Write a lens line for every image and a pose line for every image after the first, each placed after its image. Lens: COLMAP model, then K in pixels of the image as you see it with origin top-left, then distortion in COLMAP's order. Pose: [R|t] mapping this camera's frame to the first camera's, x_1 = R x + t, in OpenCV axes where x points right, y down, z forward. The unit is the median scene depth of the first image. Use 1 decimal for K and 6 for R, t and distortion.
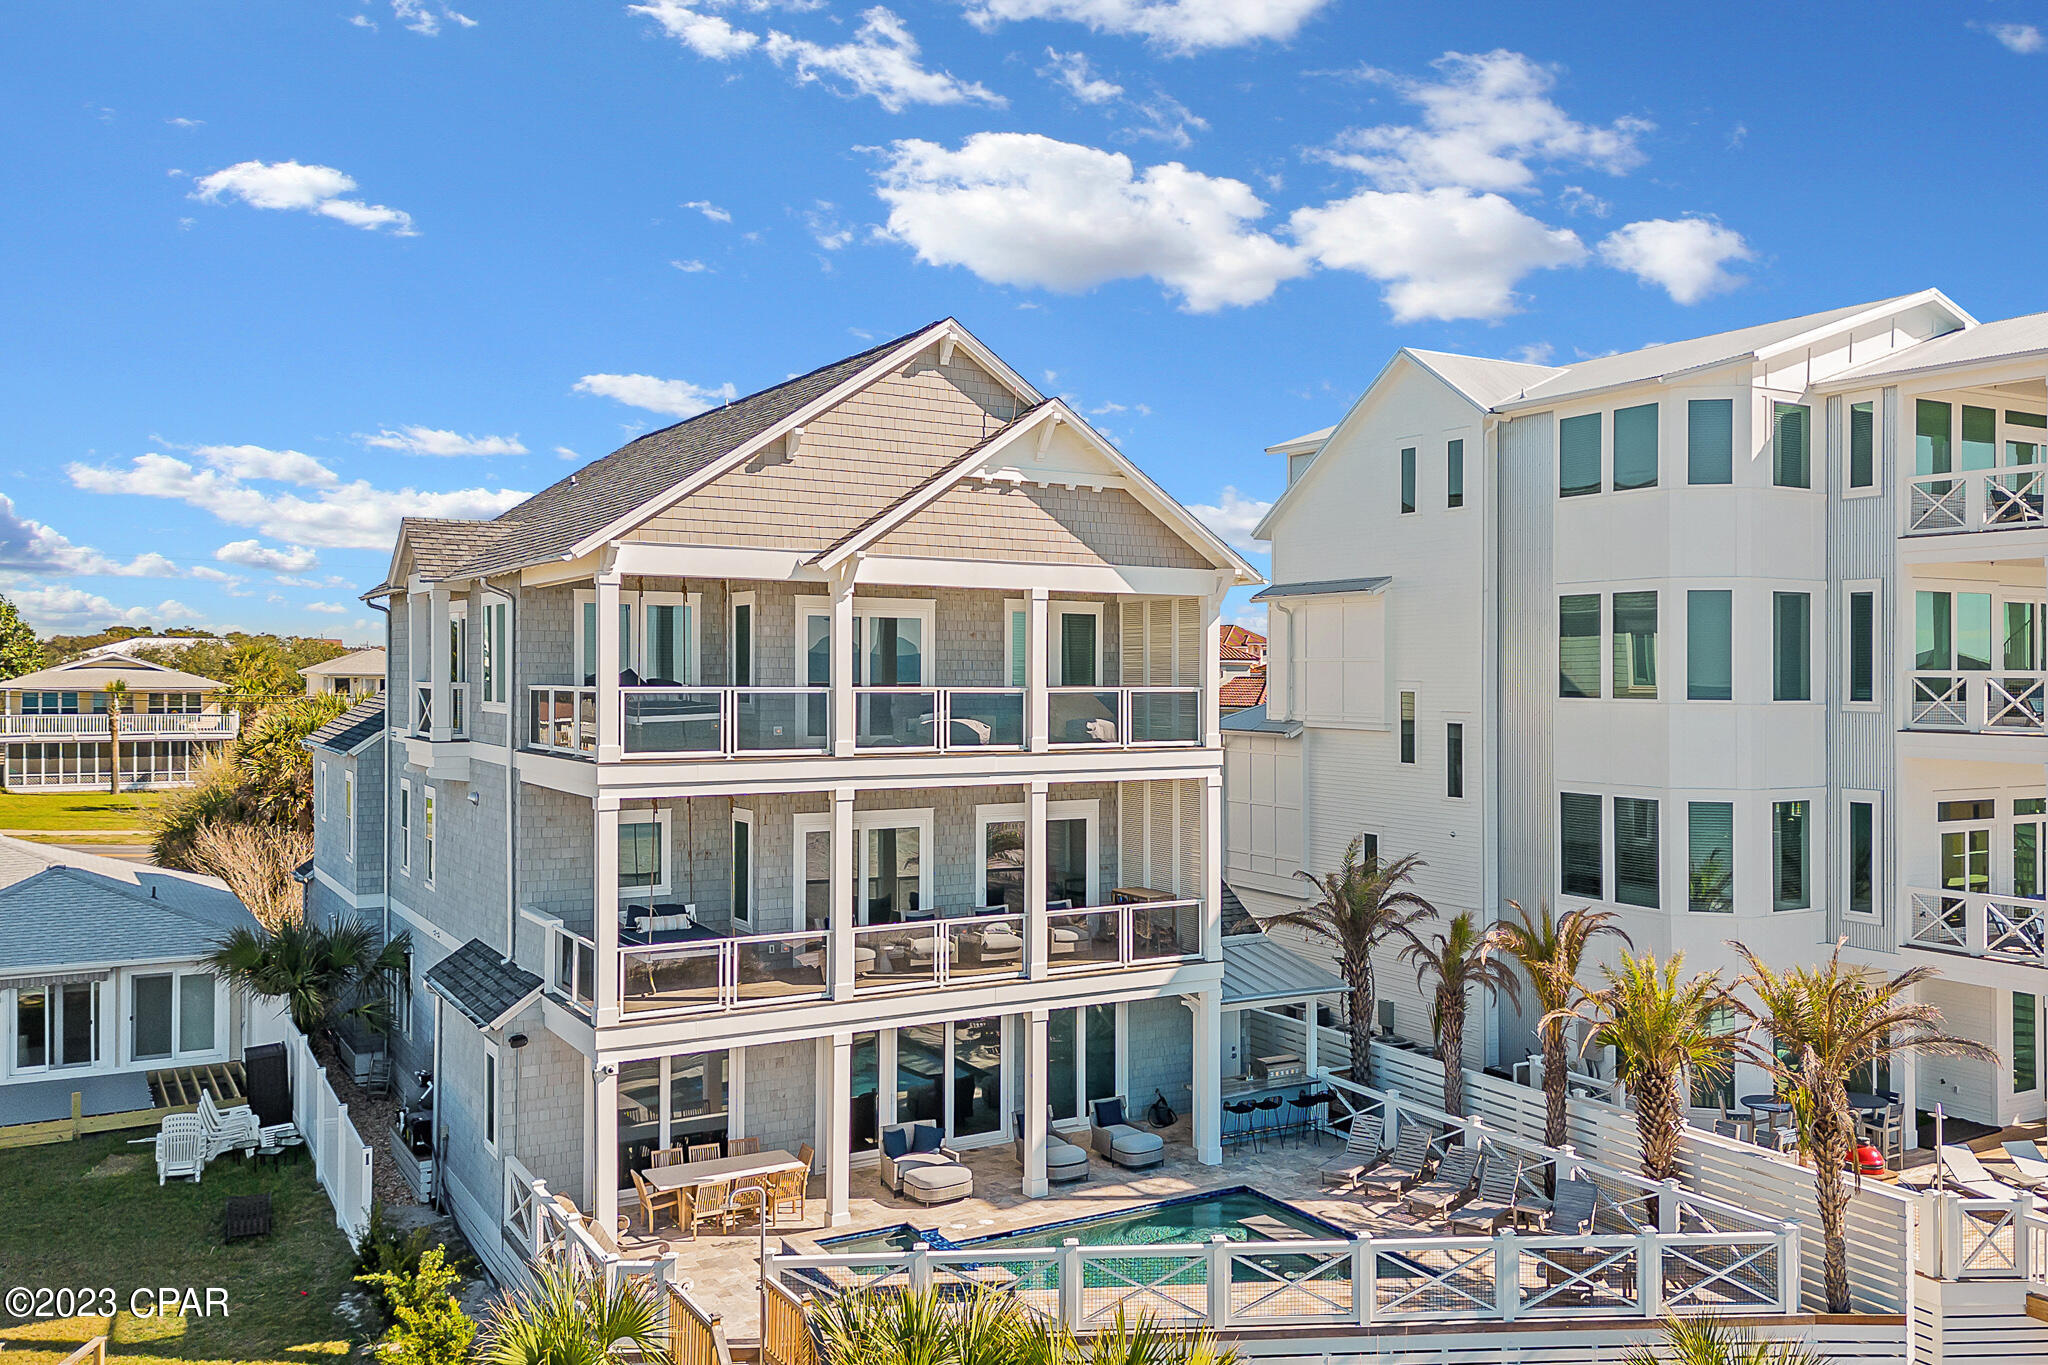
lens RADIAL K [[1649.9, 0, 1203.8], [0, 1649.9, 676.1], [0, 0, 1]] dist [0.082434, -0.092765]
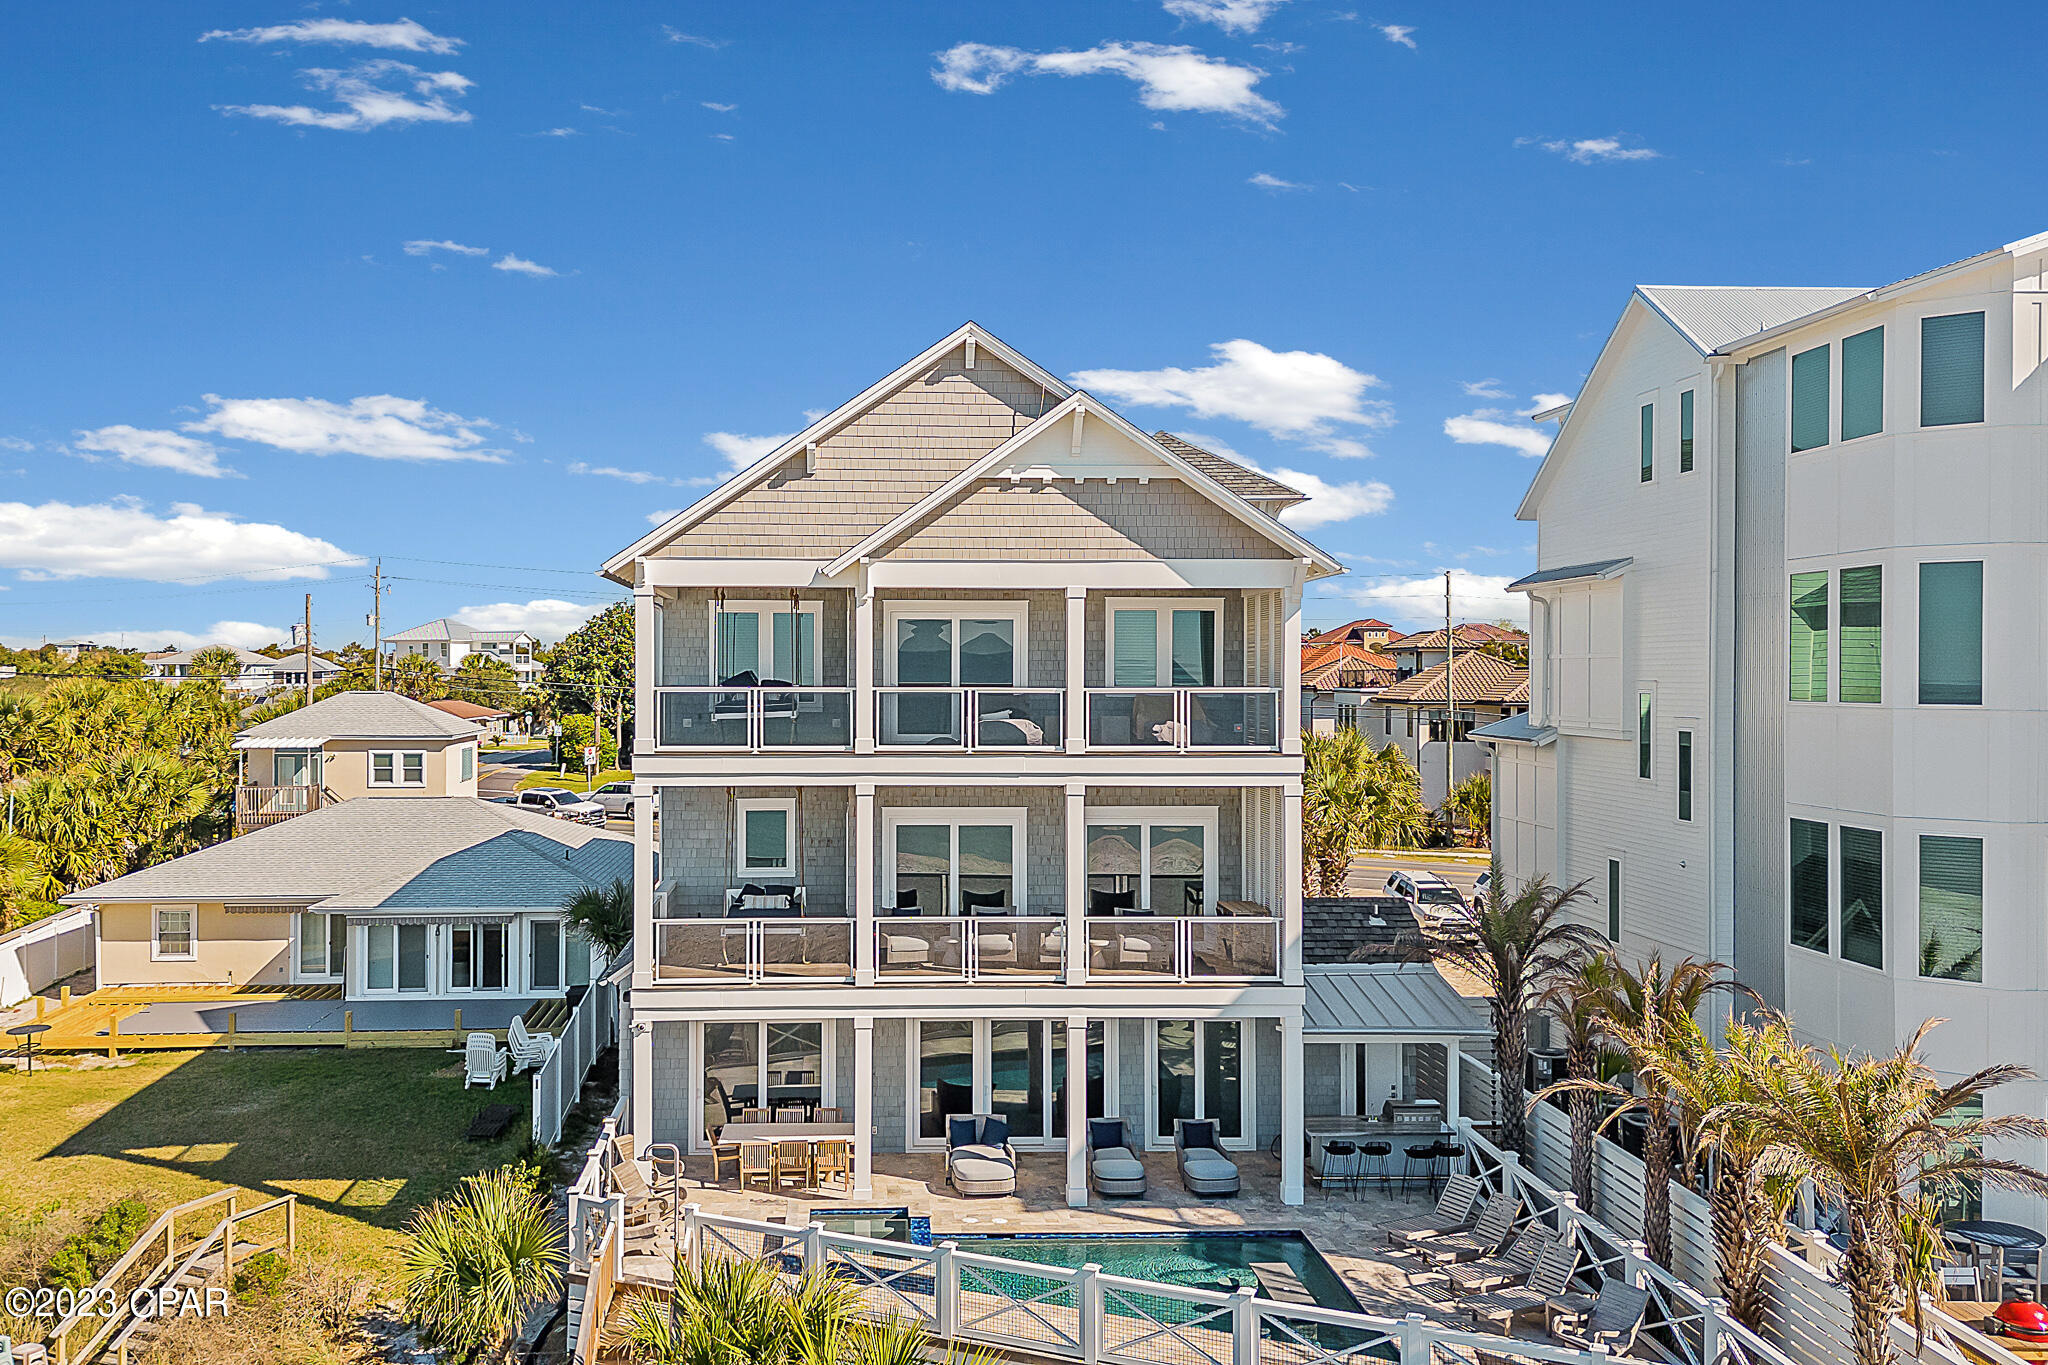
lens RADIAL K [[1704.6, 0, 1024.0], [0, 1704.6, 682.5], [0, 0, 1]] dist [0.064346, -0.103589]
pose [[0.867995, -0.001416, -0.496572, 0.377008], [0.003417, 0.999989, 0.003123, 0.000531], [0.496562, -0.004408, 0.867990, 0.107291]]
